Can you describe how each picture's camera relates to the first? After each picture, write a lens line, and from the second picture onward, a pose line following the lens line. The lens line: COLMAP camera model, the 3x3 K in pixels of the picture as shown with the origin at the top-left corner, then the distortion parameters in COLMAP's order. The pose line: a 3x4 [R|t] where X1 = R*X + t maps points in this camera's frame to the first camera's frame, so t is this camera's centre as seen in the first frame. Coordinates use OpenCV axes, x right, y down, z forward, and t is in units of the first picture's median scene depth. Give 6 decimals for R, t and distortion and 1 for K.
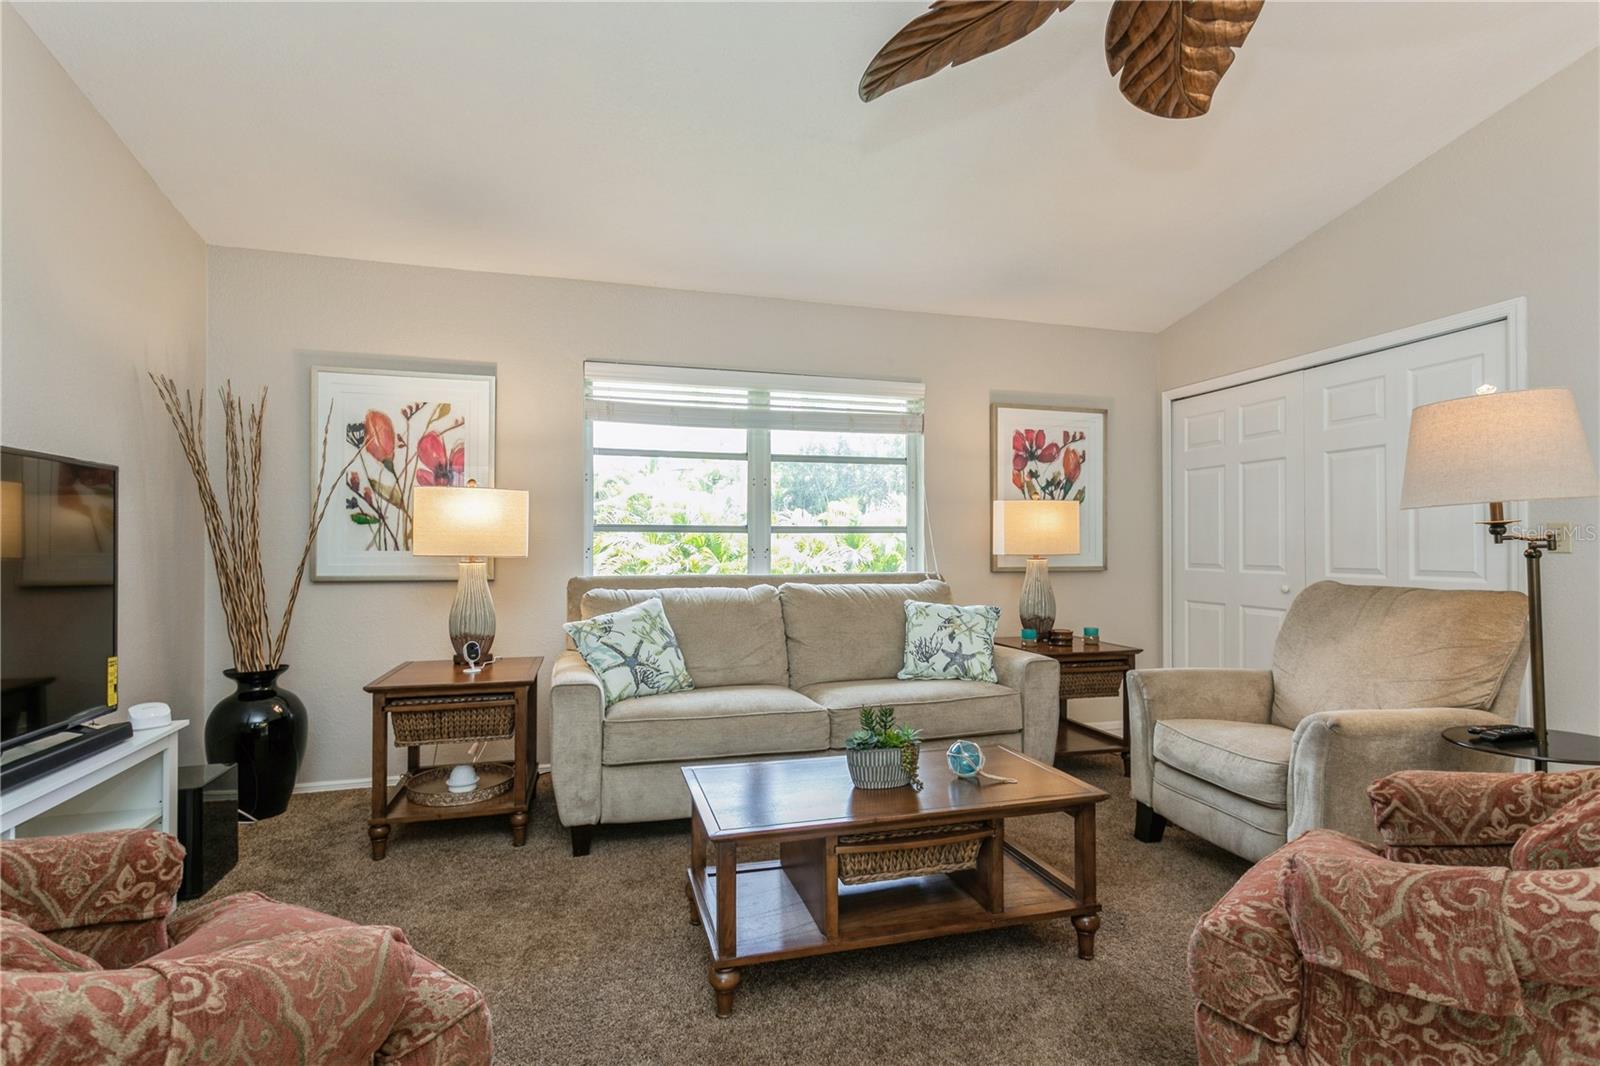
lens RADIAL K [[773.3, 0, 806.2], [0, 773.3, 534.8], [0, 0, 1]] dist [0.005898, 0.003733]
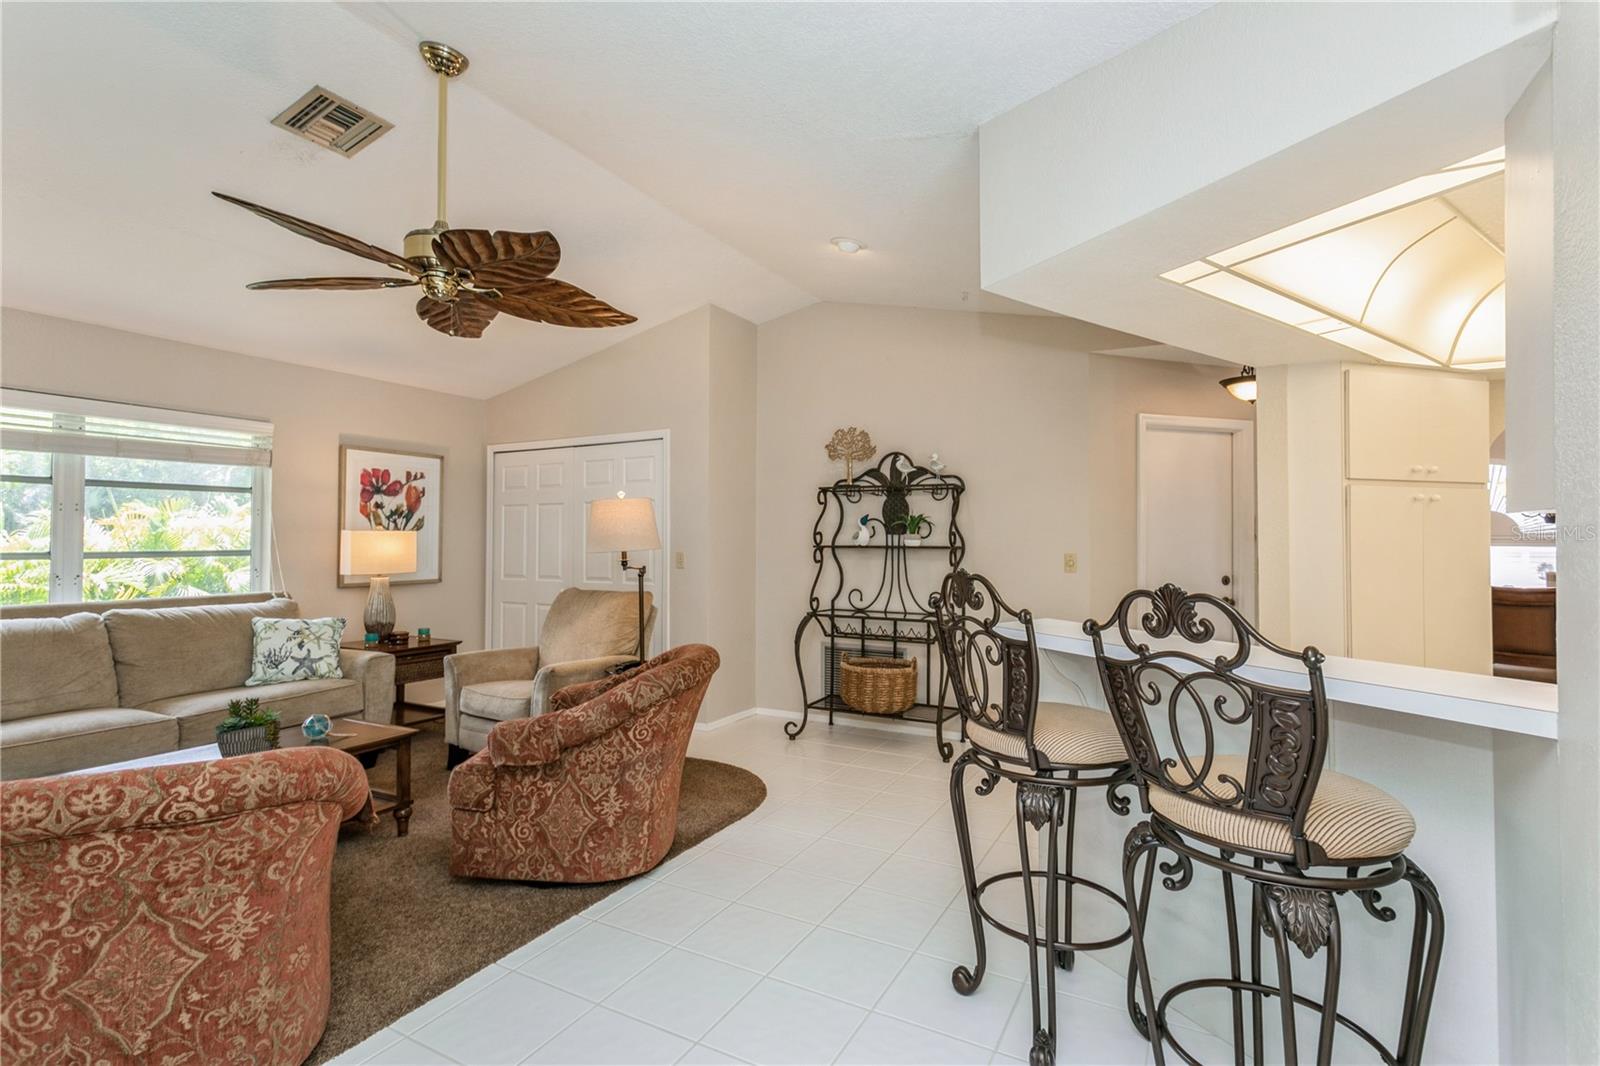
lens RADIAL K [[773.3, 0, 808.9], [0, 773.3, 521.2], [0, 0, 1]] dist [0.005898, 0.003733]
pose [[0.708482, 0.015949, 0.705549, -0.108799], [-0.007500, 0.999858, -0.015070, -0.050934], [-0.705689, 0.005385, 0.708501, -0.427073]]
